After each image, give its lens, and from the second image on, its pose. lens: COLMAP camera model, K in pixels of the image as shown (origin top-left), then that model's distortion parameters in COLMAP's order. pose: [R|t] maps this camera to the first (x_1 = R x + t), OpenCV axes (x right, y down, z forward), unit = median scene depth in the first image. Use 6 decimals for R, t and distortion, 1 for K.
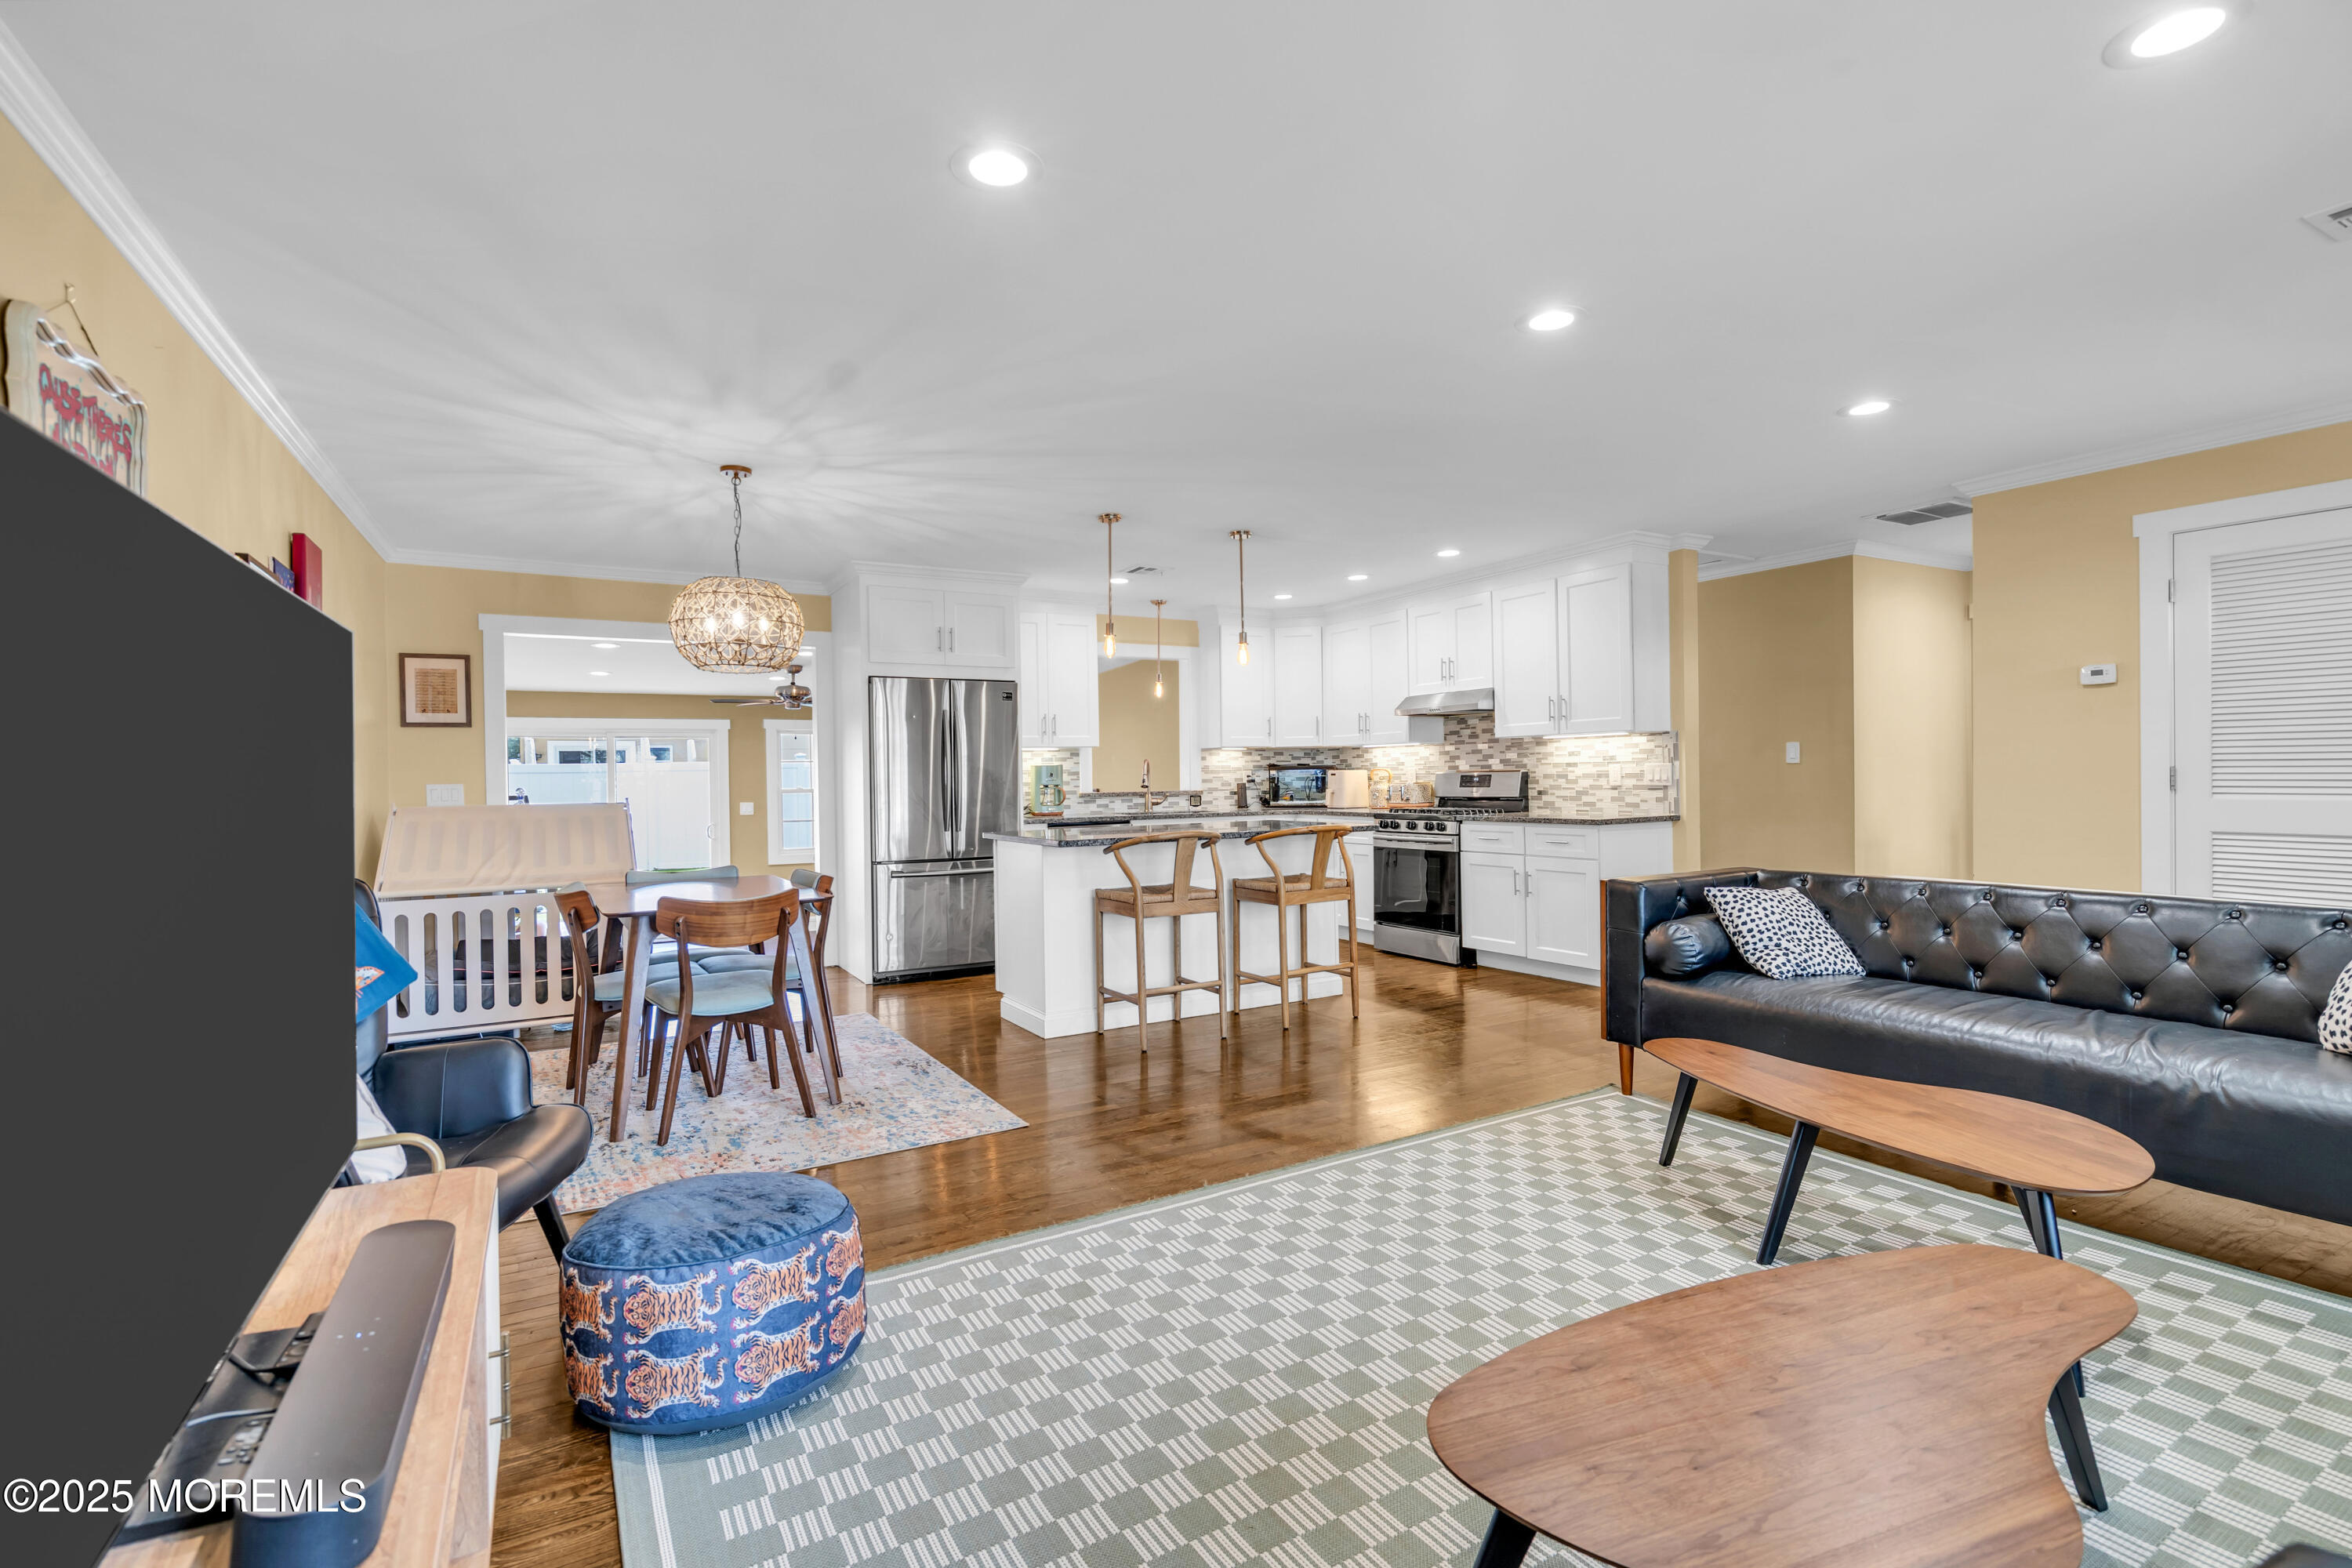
lens RADIAL K [[1068.0, 0, 1171.8], [0, 1068.0, 773.4], [0, 0, 1]] dist [-0.002861, 0.000665]
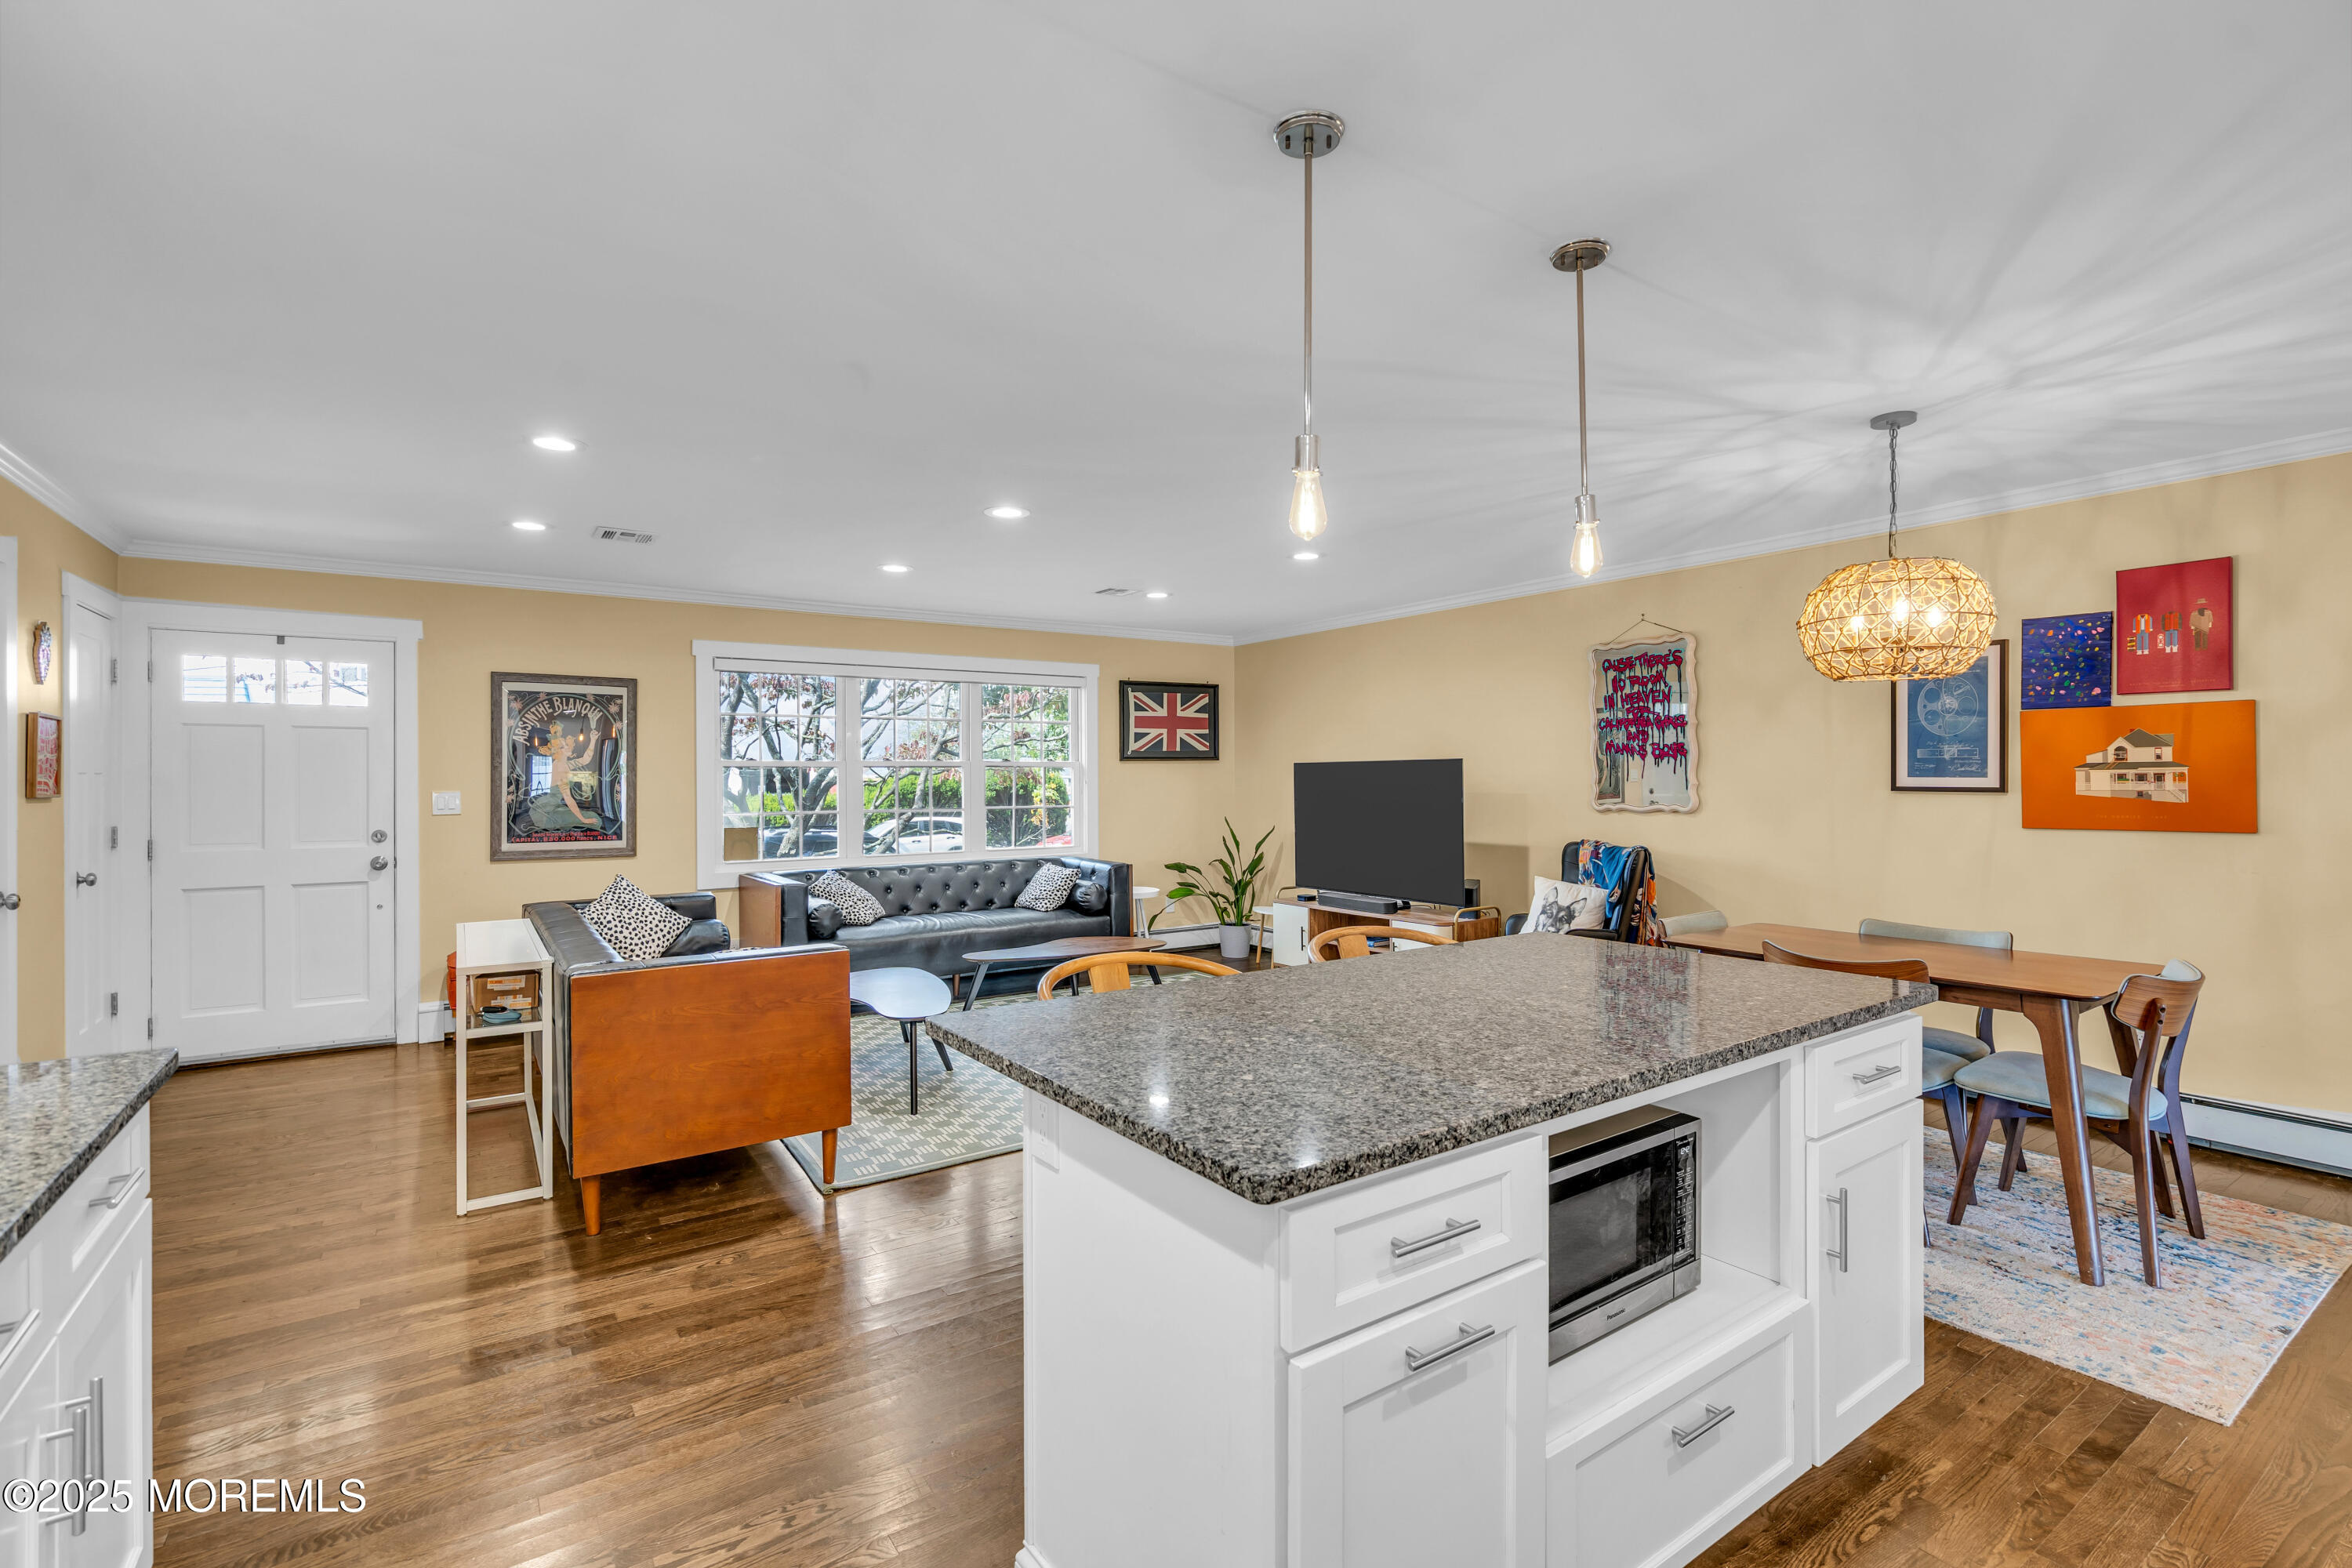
lens RADIAL K [[1068.0, 0, 1171.8], [0, 1068.0, 773.4], [0, 0, 1]] dist [-0.002861, 0.000665]
pose [[-0.996559, 0.022584, -0.079746, 0.106102], [0.022777, 0.999739, -0.001500, -0.023520], [0.079691, -0.003311, -0.996814, 1.034796]]
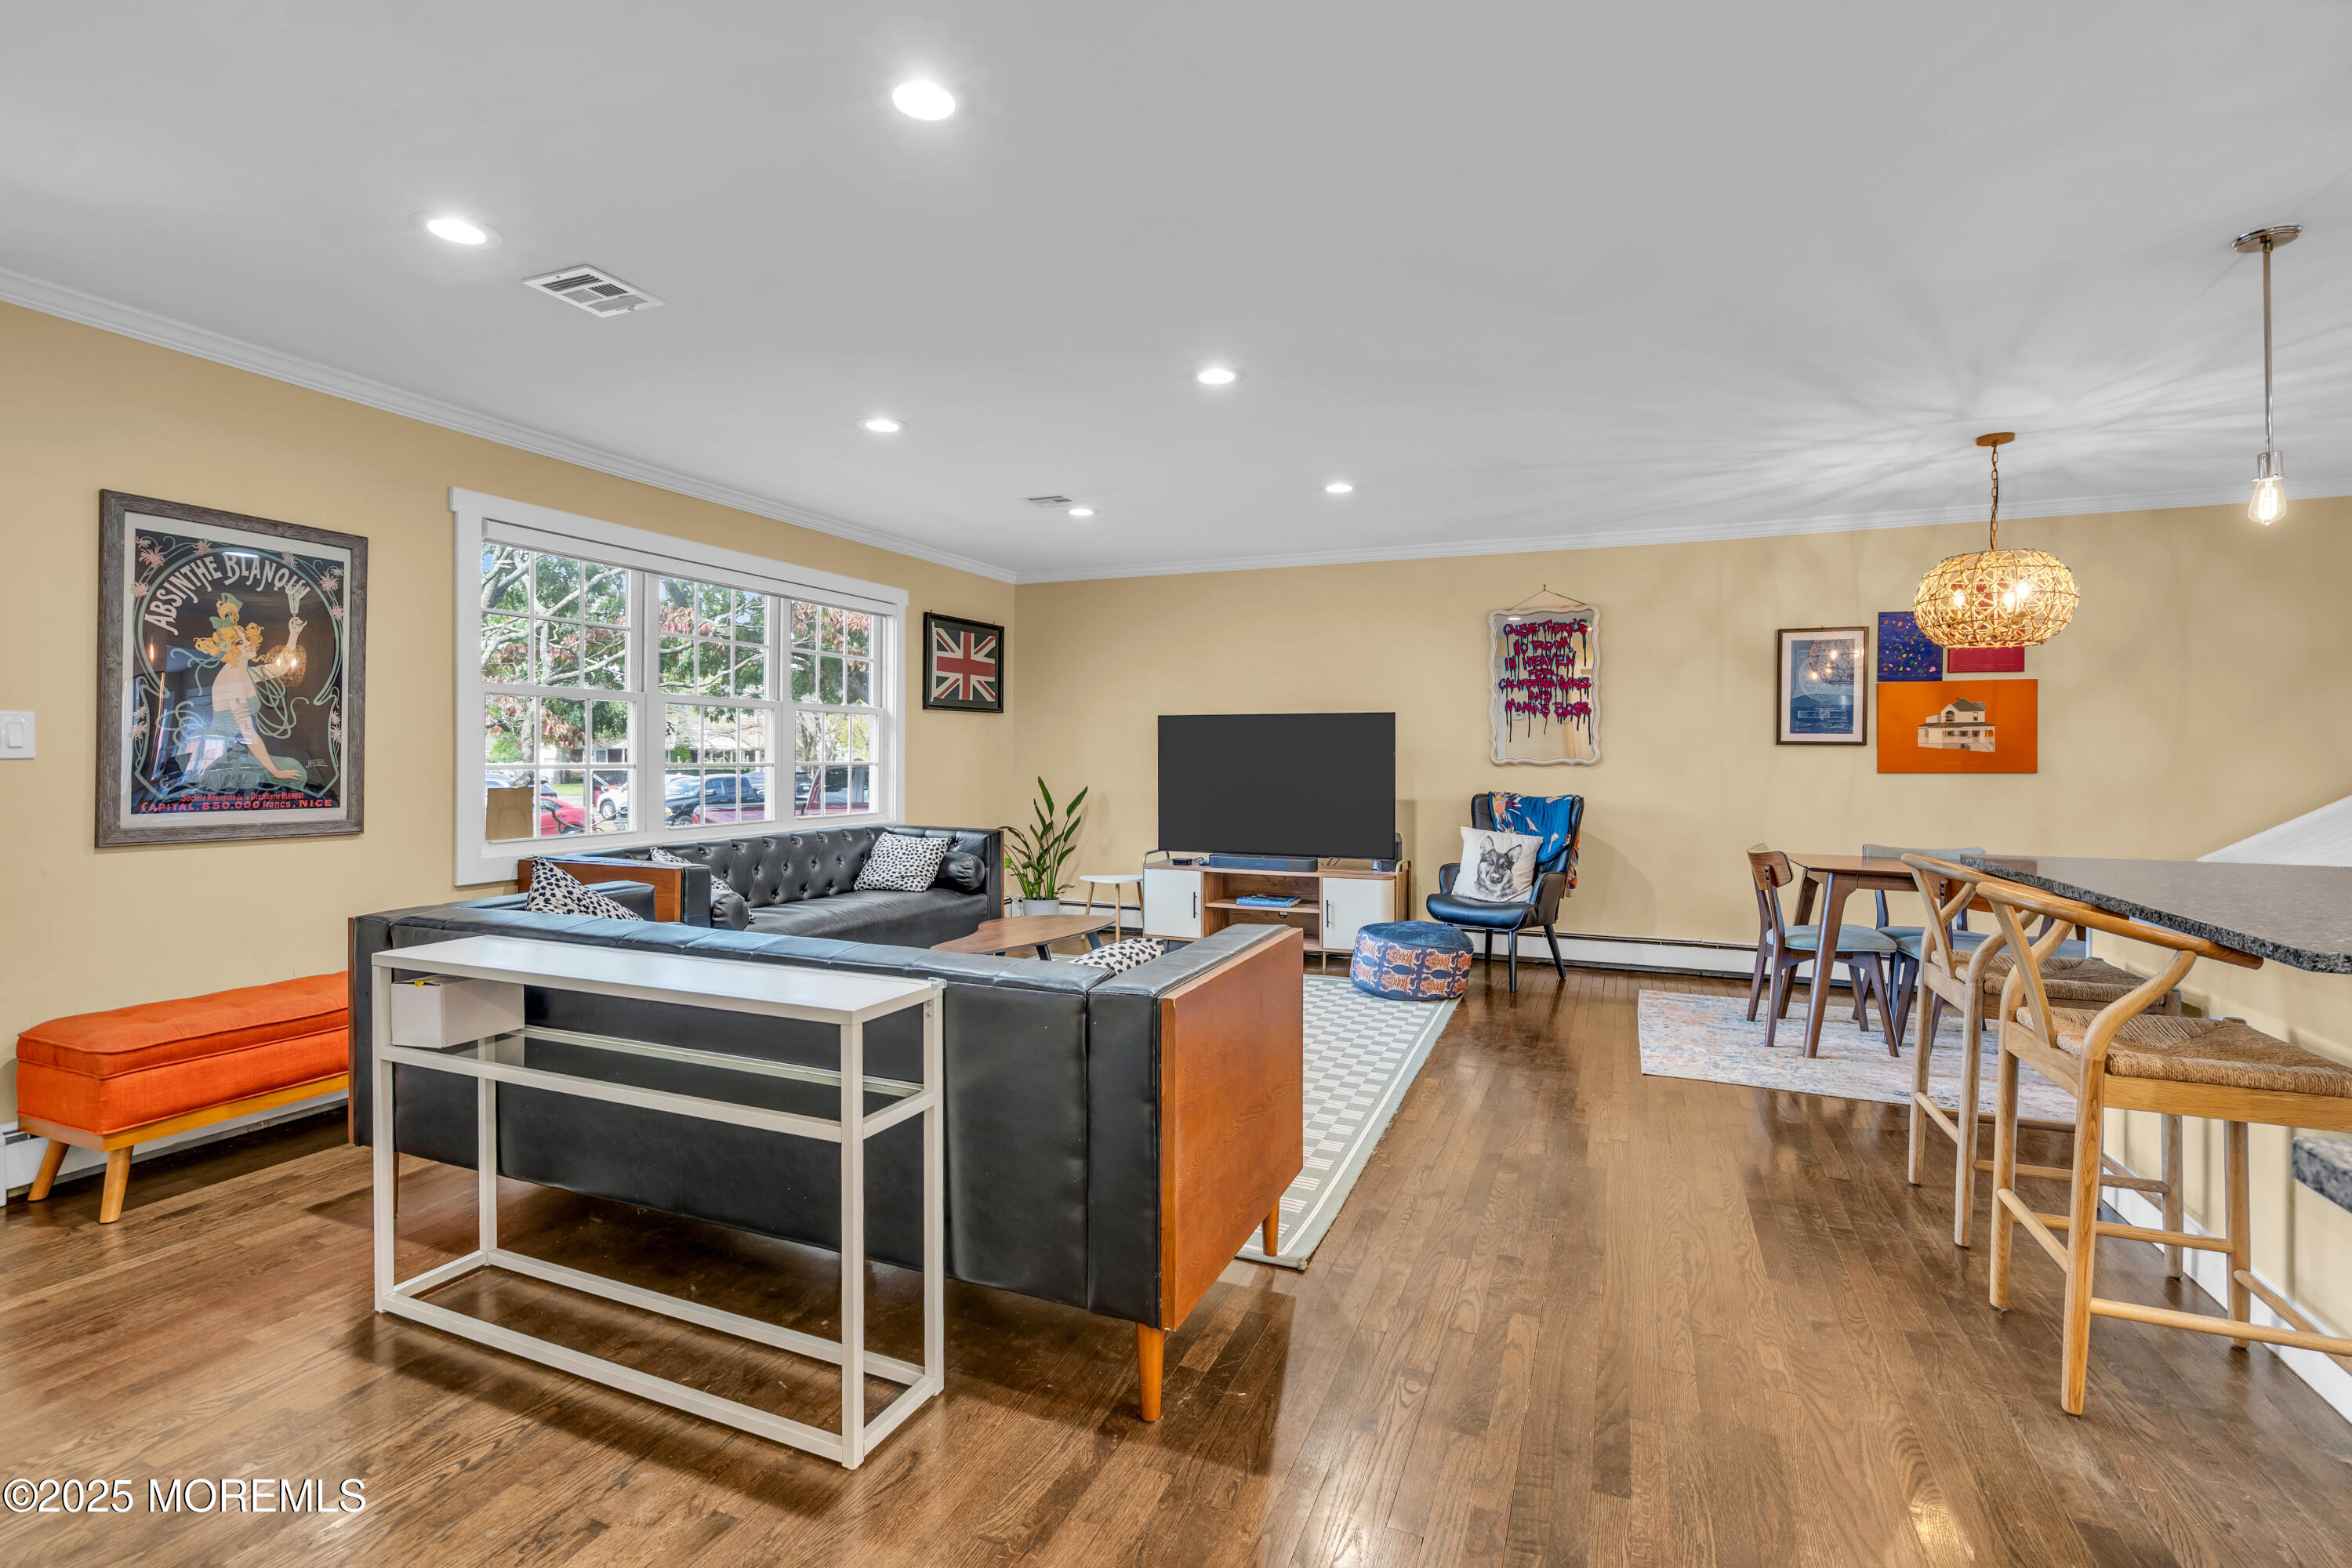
lens RADIAL K [[1091.0, 0, 1162.8], [0, 1091.0, 750.4], [0, 0, 1]] dist [-0.003664, 0.000572]
pose [[-0.796794, 0.010508, -0.604160, 0.471153], [0.007834, 0.999944, 0.007060, -0.009108], [0.604200, 0.000892, -0.796832, 0.797644]]
